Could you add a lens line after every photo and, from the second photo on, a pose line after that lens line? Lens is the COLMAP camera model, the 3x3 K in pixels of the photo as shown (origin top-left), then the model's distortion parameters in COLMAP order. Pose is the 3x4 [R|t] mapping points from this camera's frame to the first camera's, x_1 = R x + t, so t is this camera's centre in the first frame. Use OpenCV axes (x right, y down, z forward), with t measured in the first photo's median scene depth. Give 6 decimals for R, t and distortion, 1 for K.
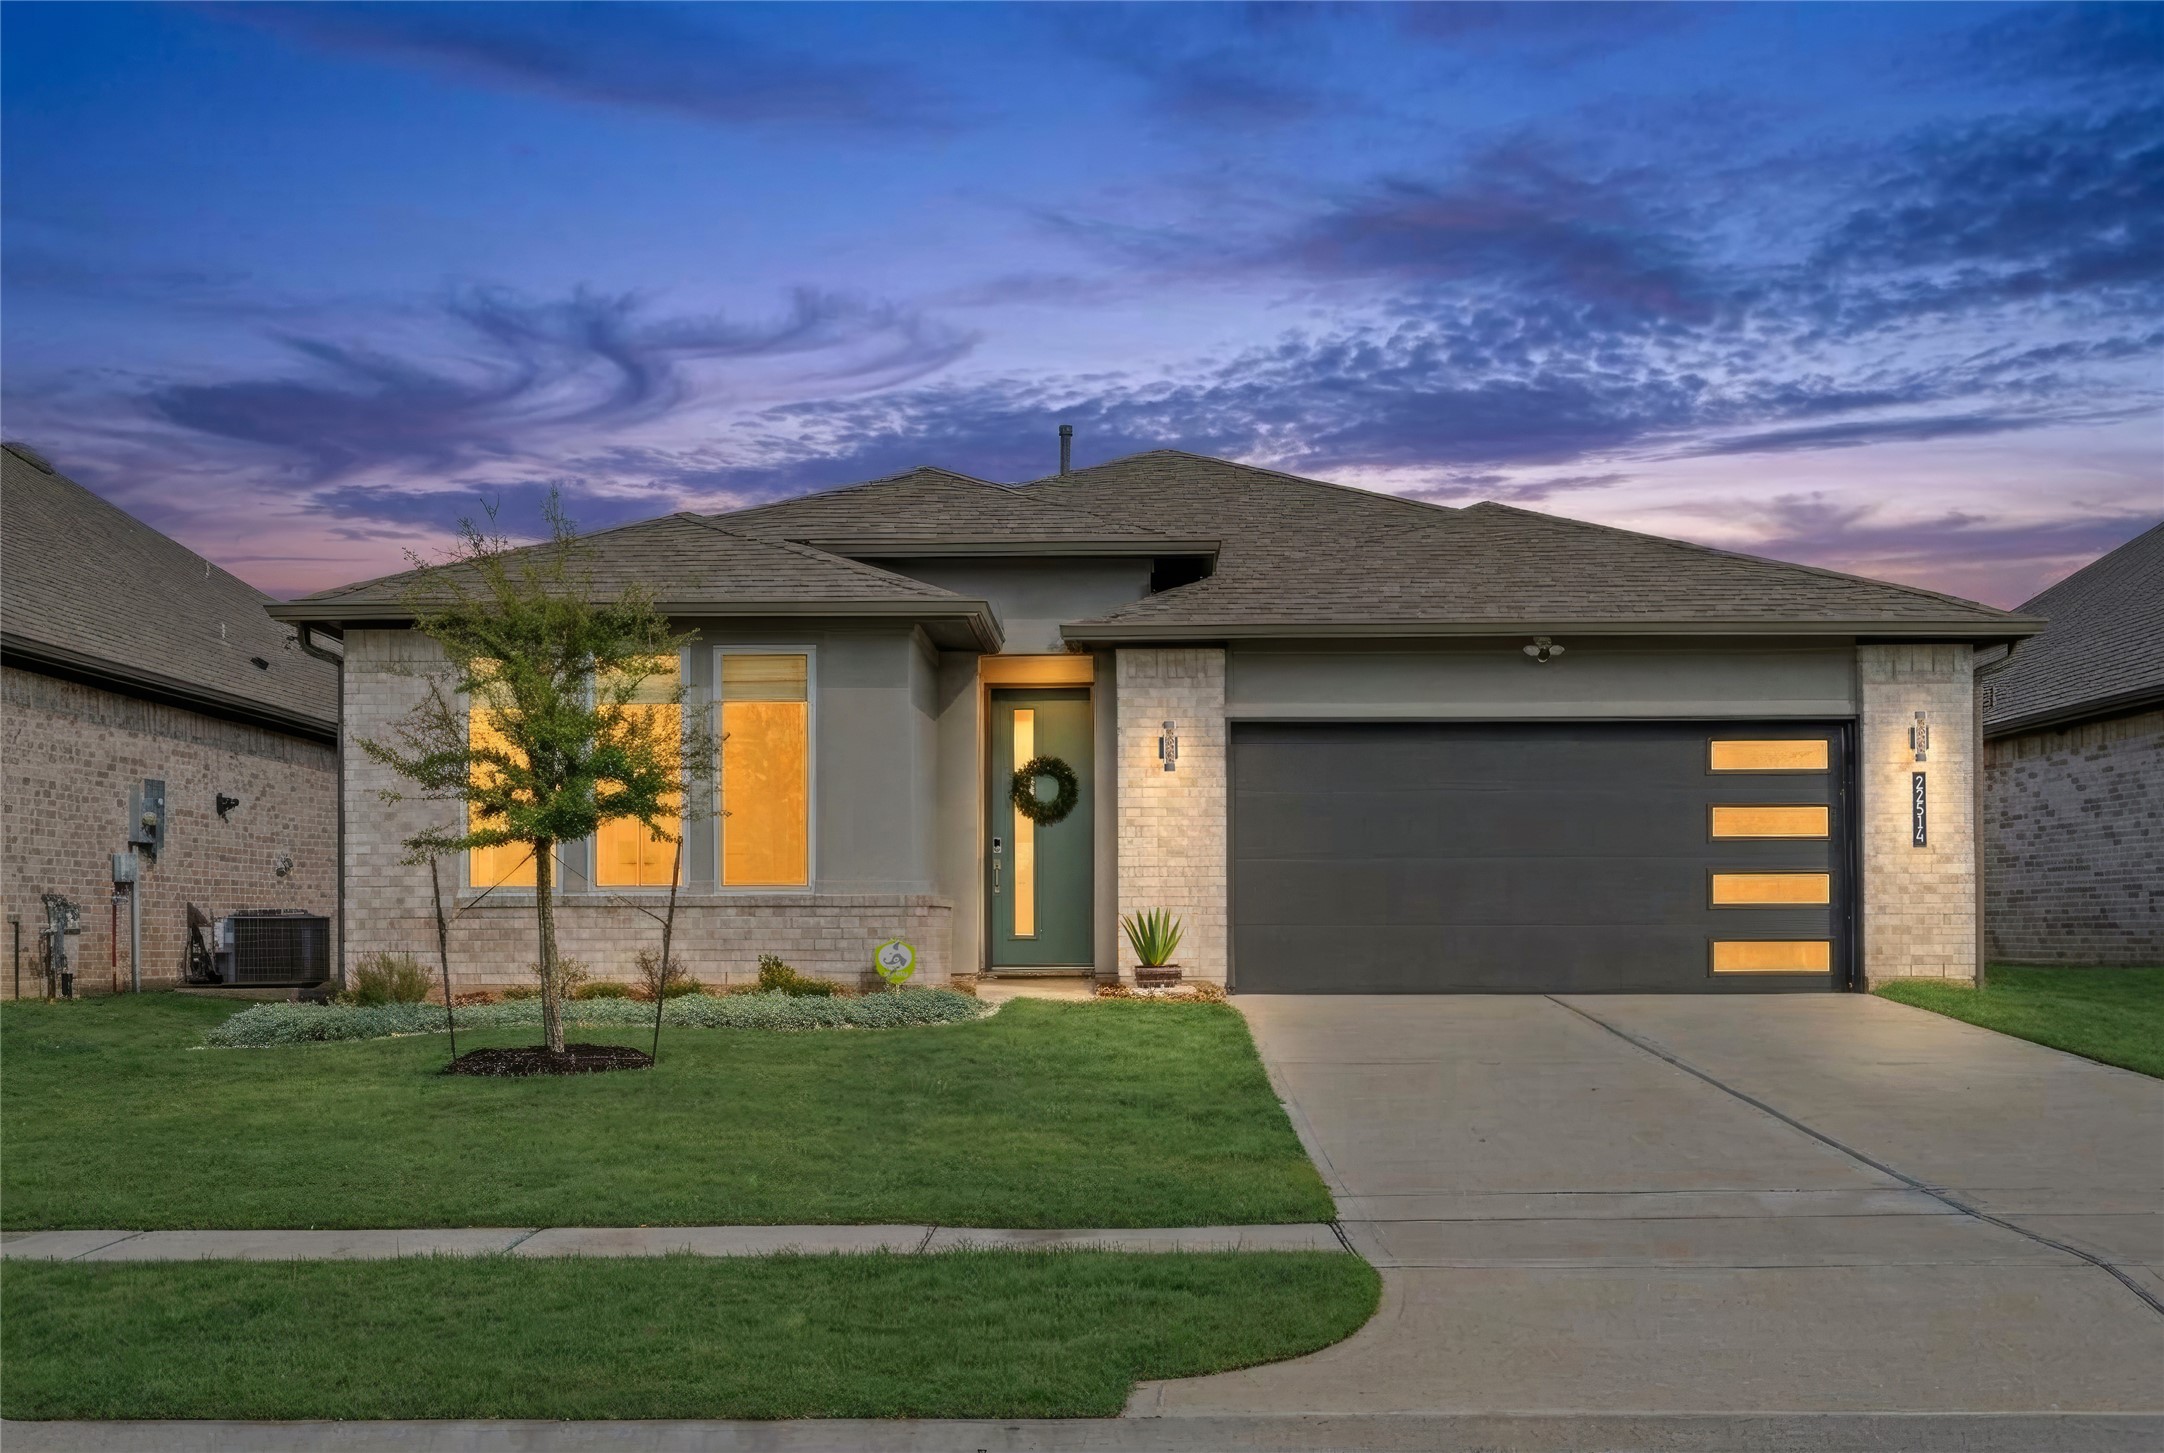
lens RADIAL K [[2188.0, 0, 1082.2], [0, 2188.0, 726.7], [0, 0, 1]] dist [-0.002999, 0.000000]
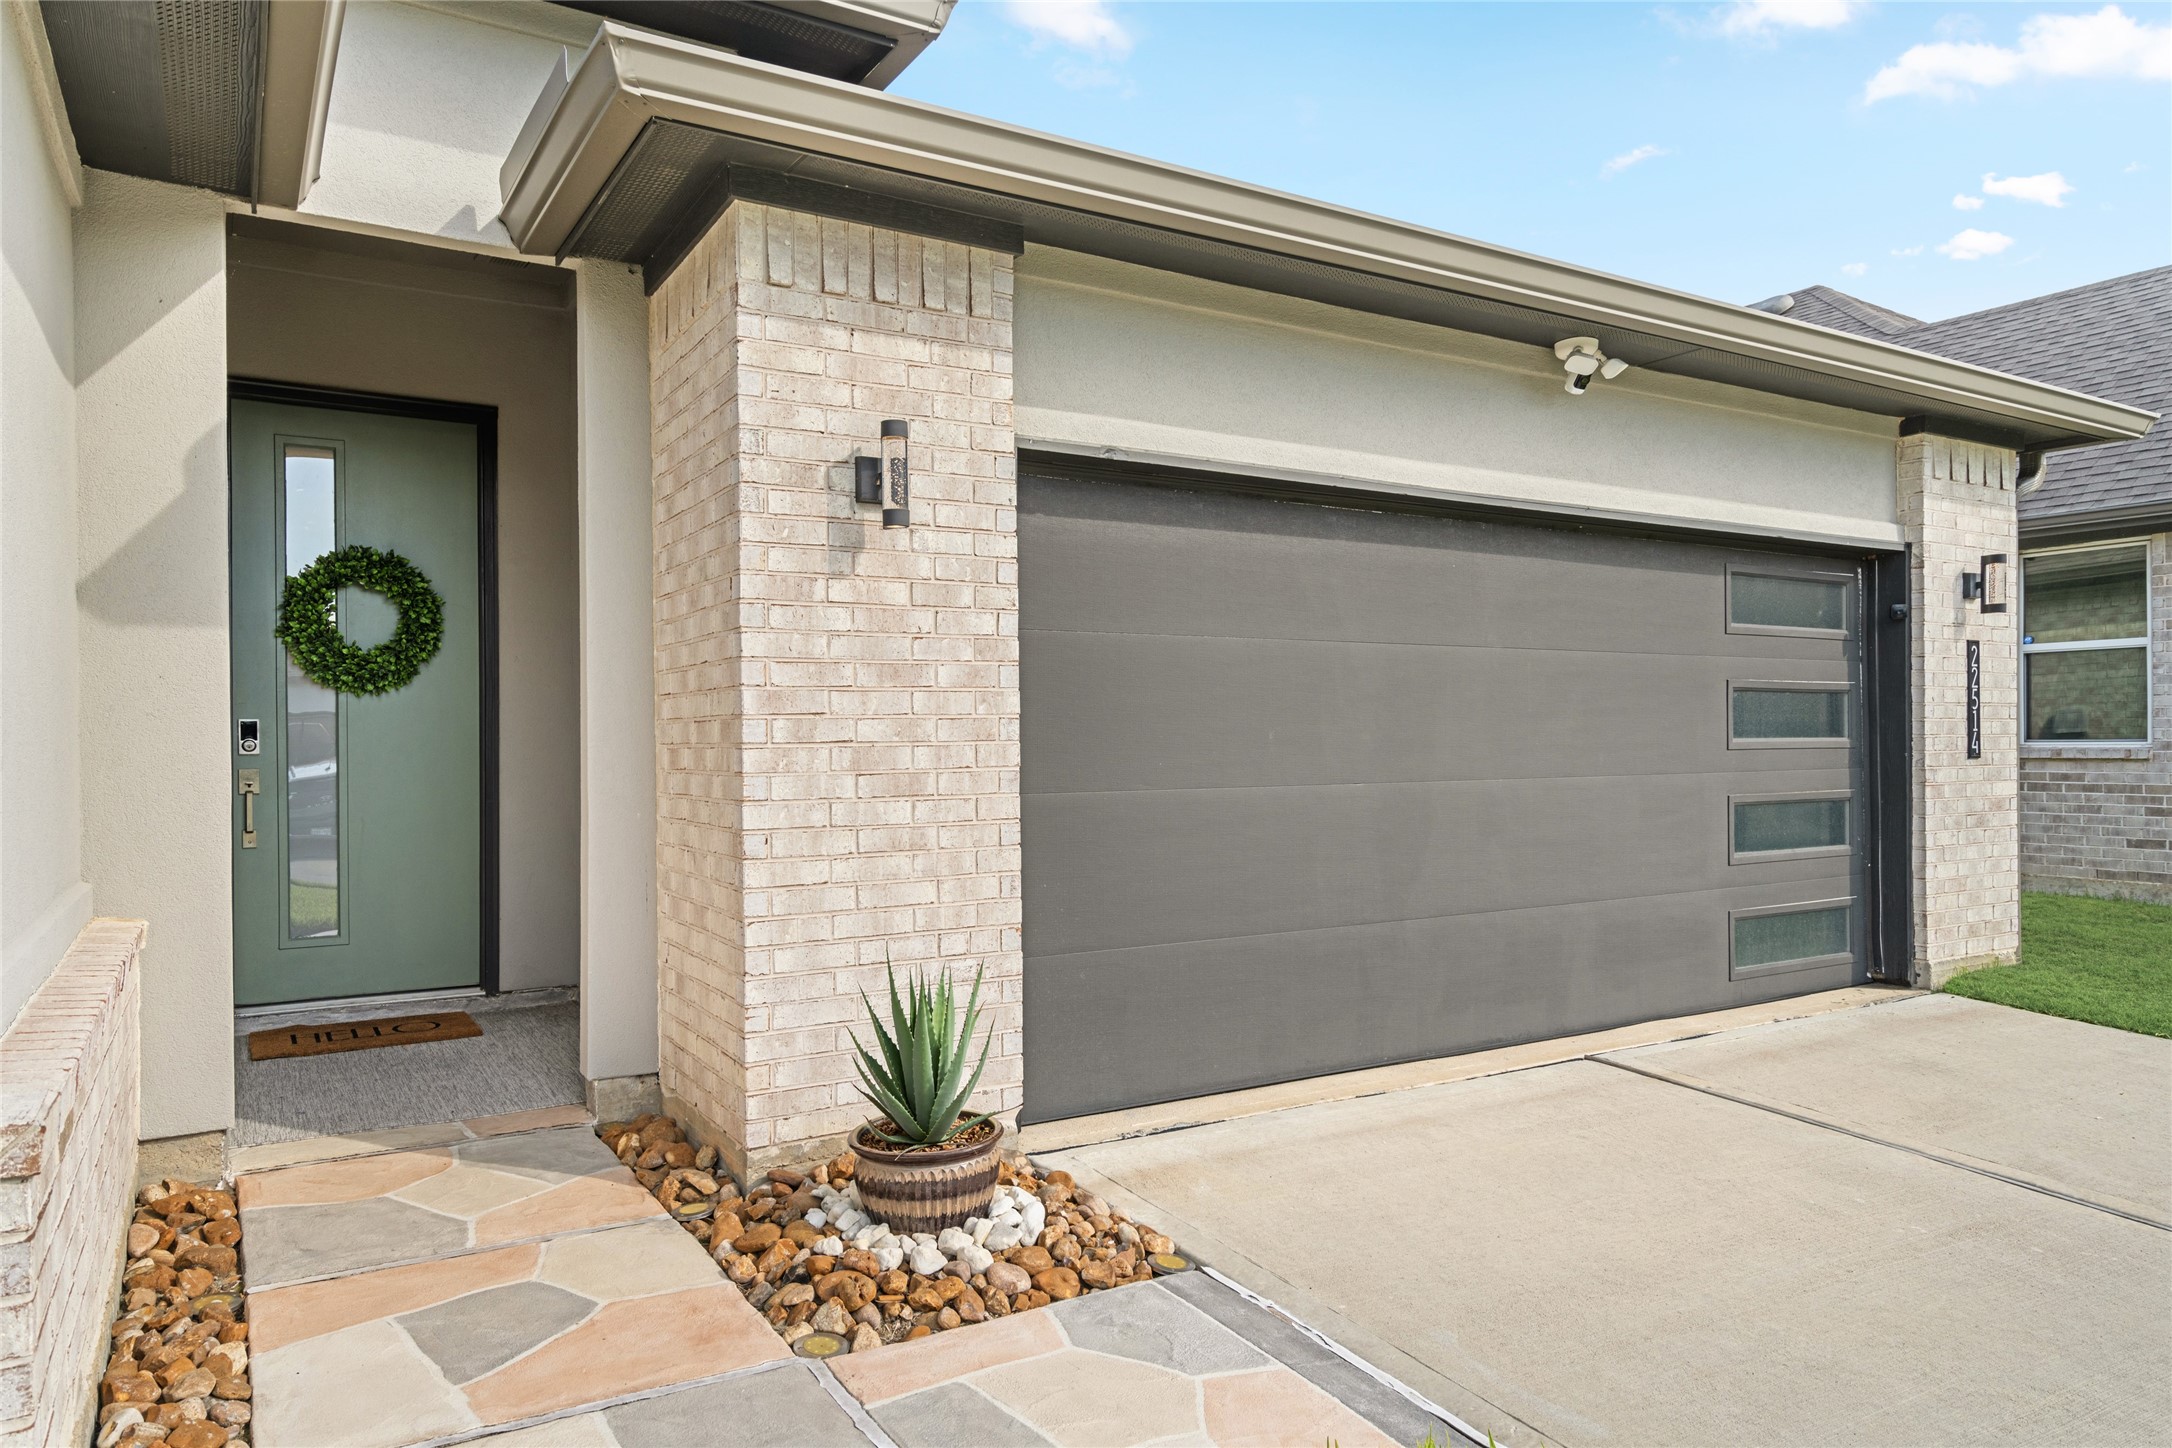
lens RADIAL K [[1342.8, 0, 1081.9], [0, 1342.8, 724.3], [0, 0, 1]] dist [0.004055, 0.000281]
pose [[0.831537, 0.001664, 0.555468, -0.057060], [-0.044933, 0.996920, 0.064278, 0.031097], [-0.553650, -0.078408, 0.829050, 0.795735]]
